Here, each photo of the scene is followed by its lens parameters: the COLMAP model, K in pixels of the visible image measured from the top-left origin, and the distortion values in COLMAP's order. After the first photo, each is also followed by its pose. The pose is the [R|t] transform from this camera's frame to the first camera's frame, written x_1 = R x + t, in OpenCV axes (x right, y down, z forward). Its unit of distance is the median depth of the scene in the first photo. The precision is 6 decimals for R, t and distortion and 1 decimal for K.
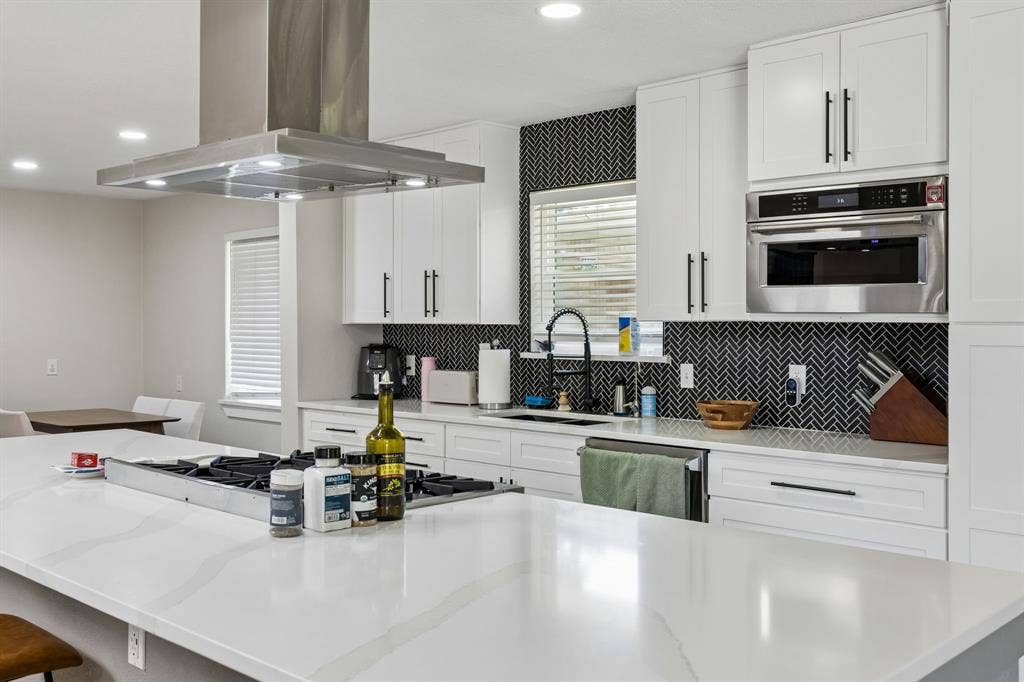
lens RADIAL K [[1008.9, 0, 508.6], [0, 1008.9, 325.9], [0, 0, 1]] dist [0.001914, -0.001375]
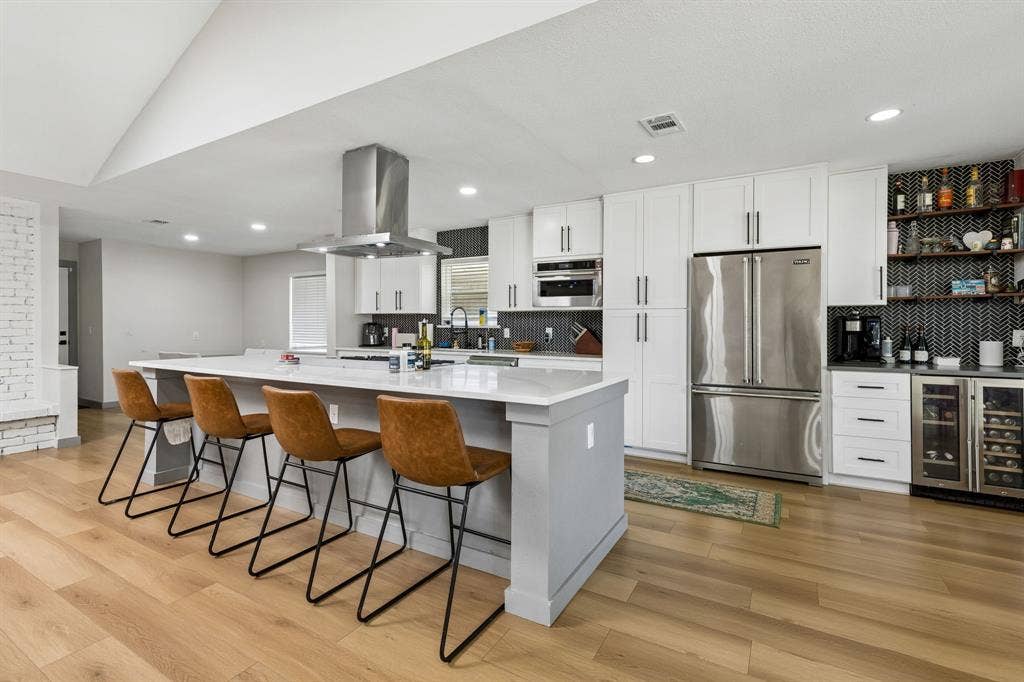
lens RADIAL K [[486.7, 0, 511.9], [0, 486.7, 330.1], [0, 0, 1]] dist [-0.000863, -0.000306]
pose [[0.972799, 0.001640, 0.231644, -0.096385], [-0.003681, 0.999958, 0.008379, 0.031551], [-0.231621, -0.009004, 0.972765, -0.203429]]
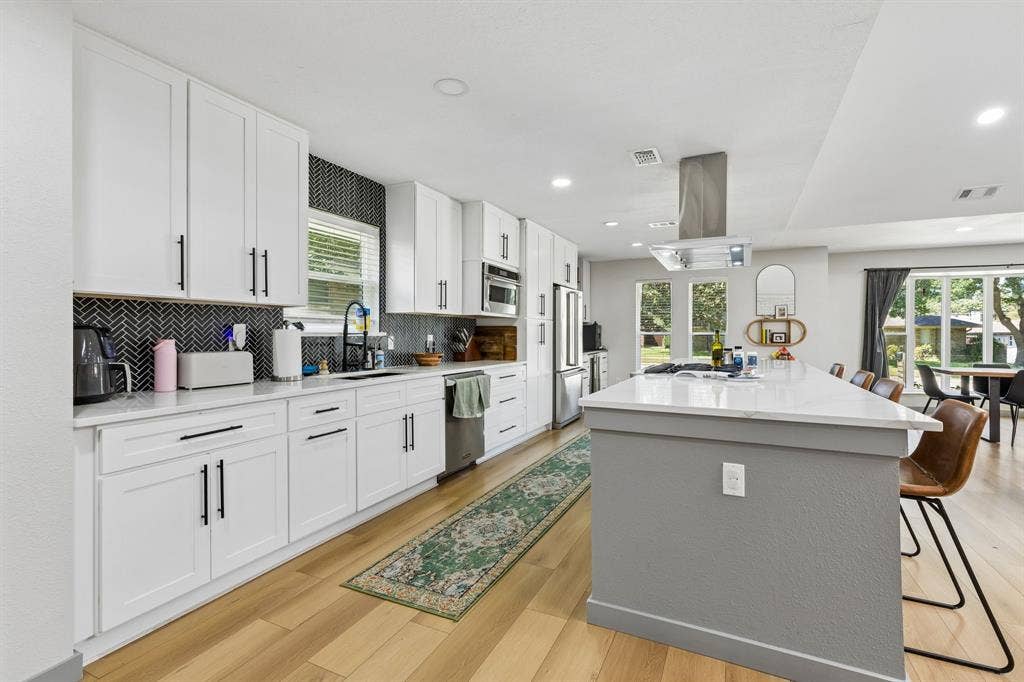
lens RADIAL K [[486.7, 0, 511.9], [0, 486.7, 330.1], [0, 0, 1]] dist [-0.000863, -0.000306]
pose [[-0.308428, 0.000768, 0.951247, -0.729112], [-0.005762, 0.999980, -0.002676, 0.027616], [-0.951230, -0.006306, -0.308417, 1.057994]]
